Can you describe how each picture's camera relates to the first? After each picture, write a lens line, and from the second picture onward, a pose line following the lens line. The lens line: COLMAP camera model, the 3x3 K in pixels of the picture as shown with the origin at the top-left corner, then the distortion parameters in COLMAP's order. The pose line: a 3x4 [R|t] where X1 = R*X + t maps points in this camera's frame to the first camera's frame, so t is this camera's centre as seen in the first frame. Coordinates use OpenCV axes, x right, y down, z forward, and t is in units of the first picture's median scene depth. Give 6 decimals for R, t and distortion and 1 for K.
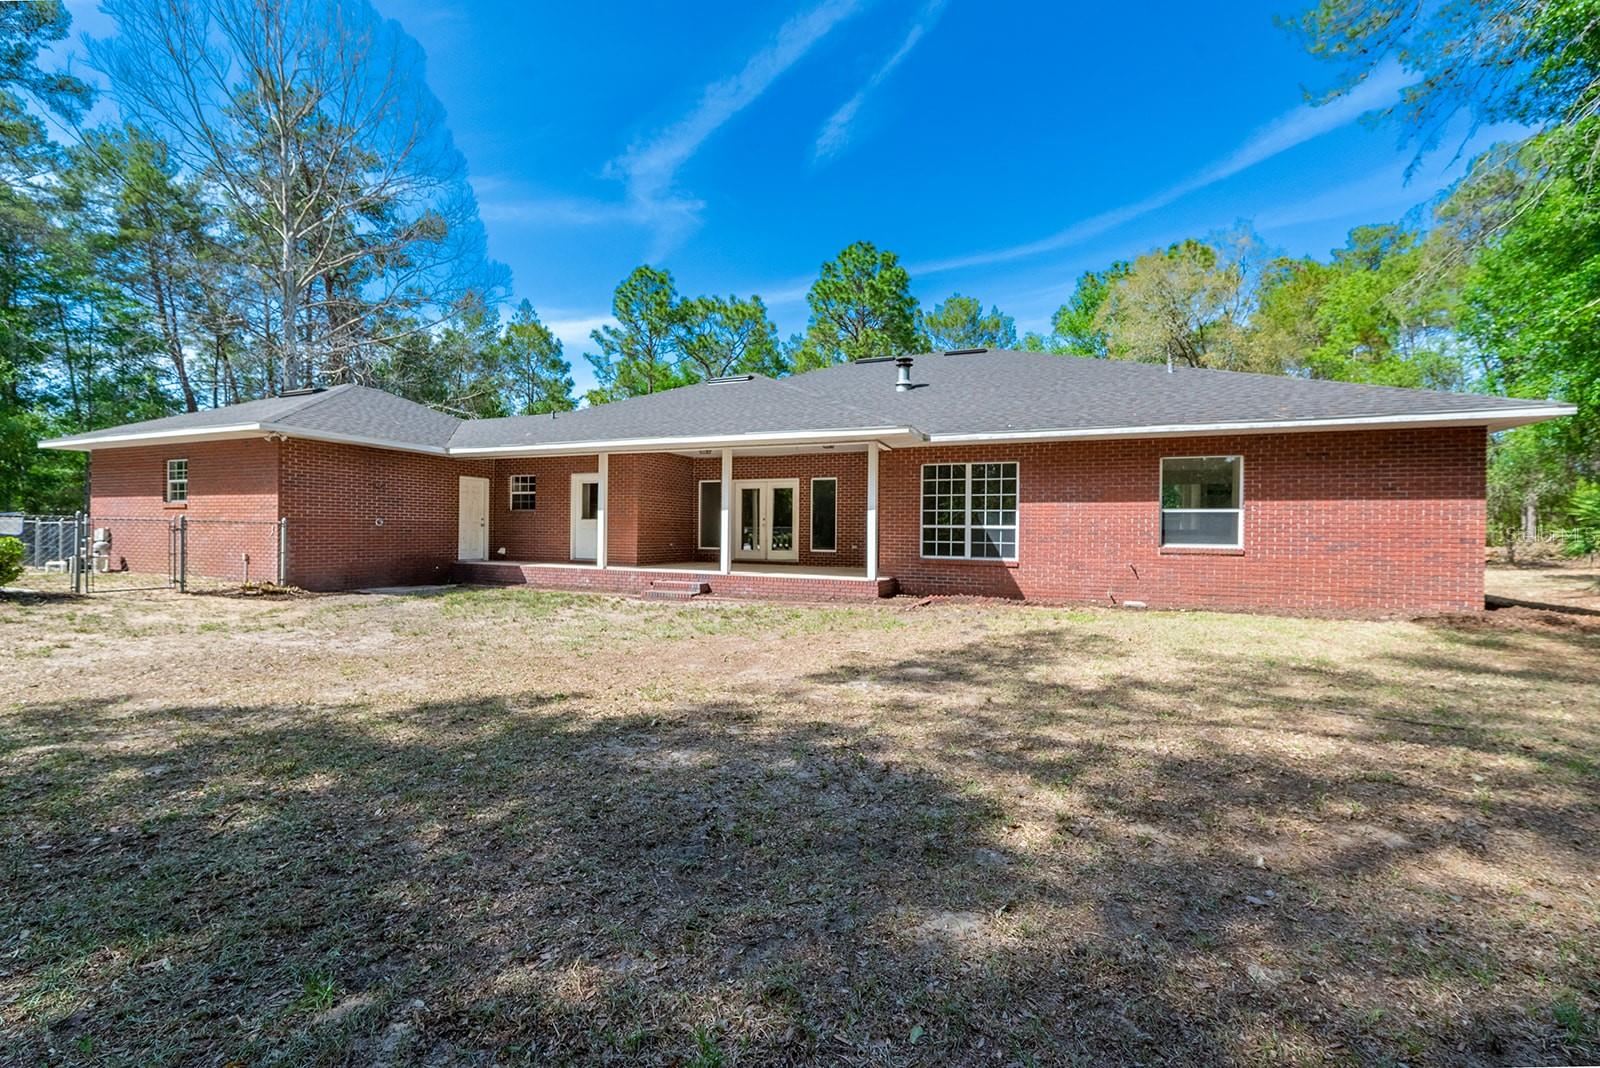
lens RADIAL K [[644.9, 0, 800.0], [0, 644.9, 534.0], [0, 0, 1]] dist [0.001296, 0.000261]
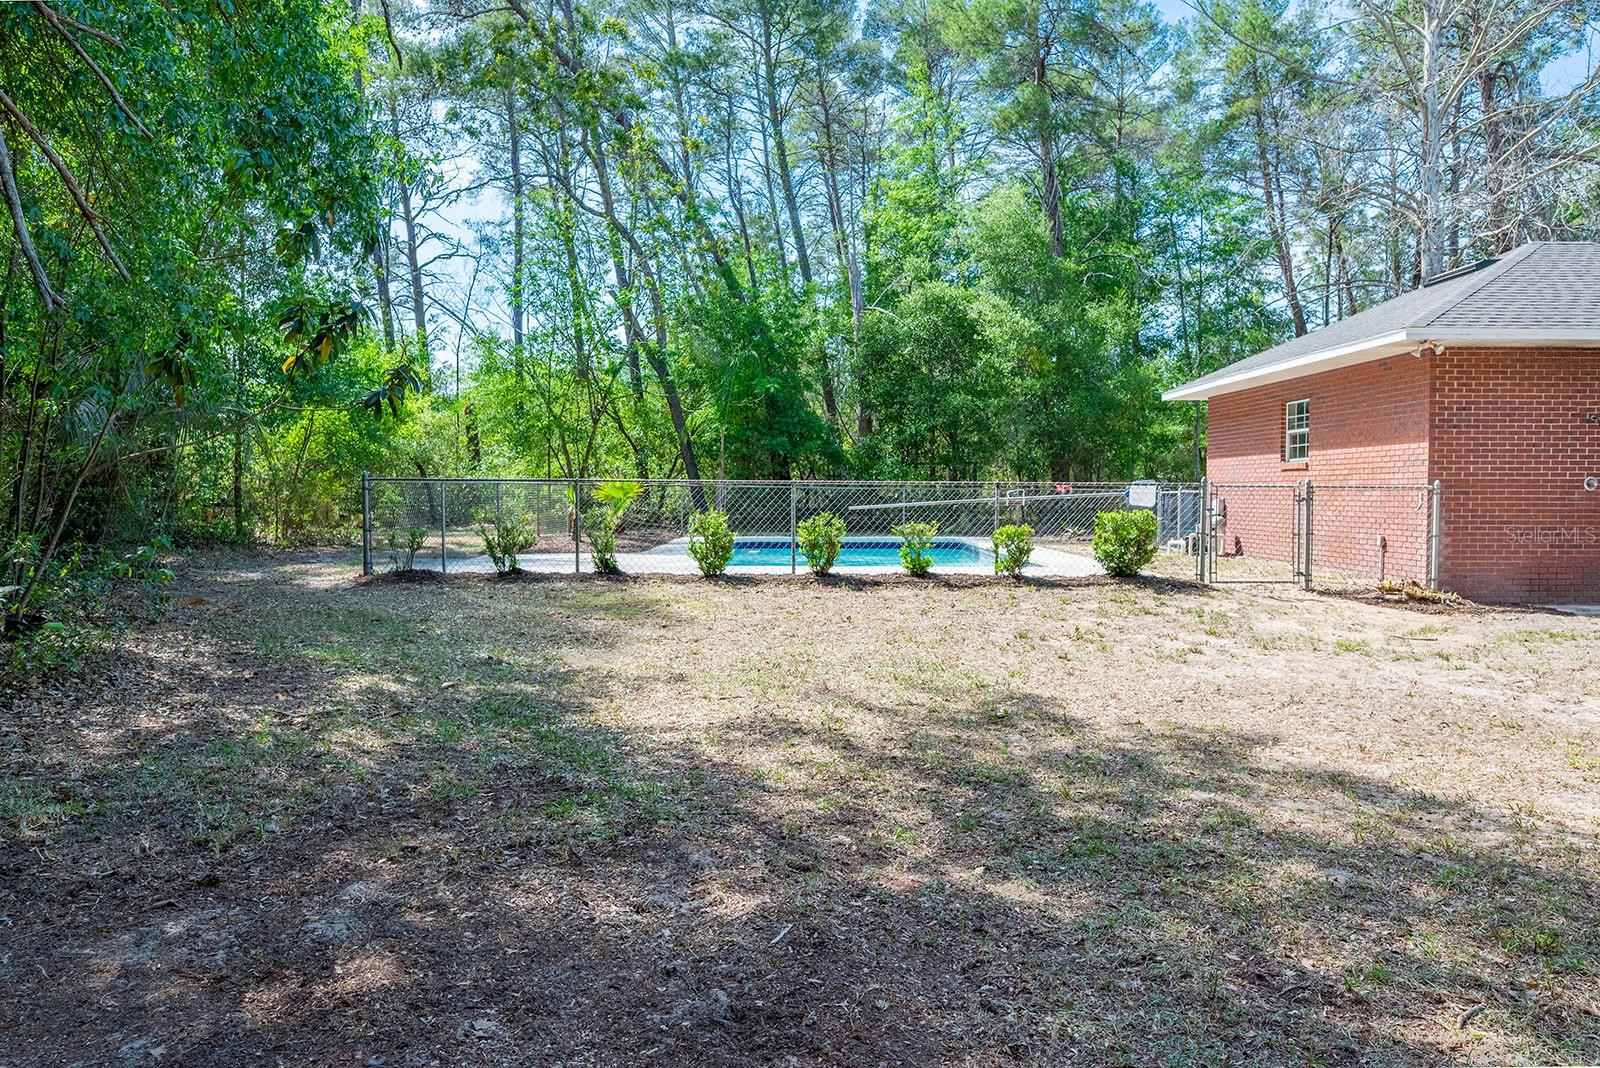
lens RADIAL K [[1060.9, 0, 800.0], [0, 1060.9, 534.0], [0, 0, 1]] dist [-0.000307, -0.000347]
pose [[0.391218, 0.023790, -0.919991, -0.113468], [0.000197, 0.999664, 0.025934, 0.000403], [0.920298, -0.010327, 0.391081, 0.047928]]
